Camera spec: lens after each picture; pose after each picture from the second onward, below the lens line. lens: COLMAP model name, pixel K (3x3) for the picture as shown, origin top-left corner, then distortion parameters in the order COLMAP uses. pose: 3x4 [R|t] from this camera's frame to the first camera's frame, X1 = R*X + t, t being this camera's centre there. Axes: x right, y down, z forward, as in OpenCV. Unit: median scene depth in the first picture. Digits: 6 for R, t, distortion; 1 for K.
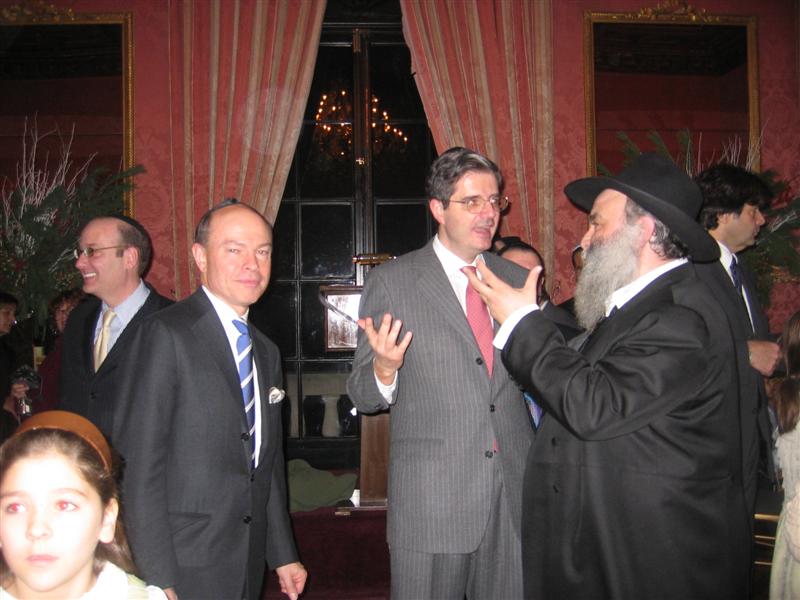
lens RADIAL K [[842.2, 0, 399.4], [0, 842.2, 298.7], [0, 0, 1]] dist [-0.111011, 0.000000]
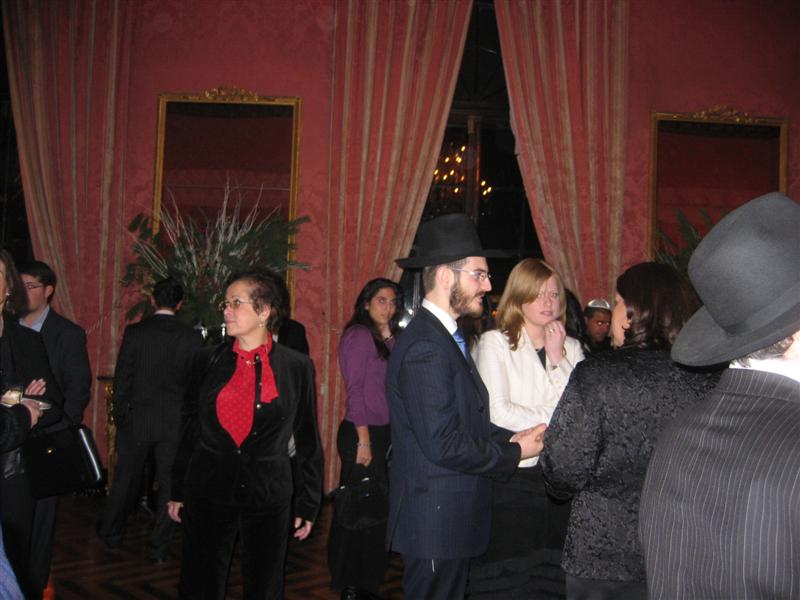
lens RADIAL K [[842.2, 0, 403.8], [0, 842.2, 300.3], [0, 0, 1]] dist [-0.111011, 0.000000]
pose [[0.997172, 0.051791, -0.054466, -0.076086], [-0.053327, 0.998208, -0.027136, -0.000090], [0.052963, 0.029964, 0.998147, -0.301715]]
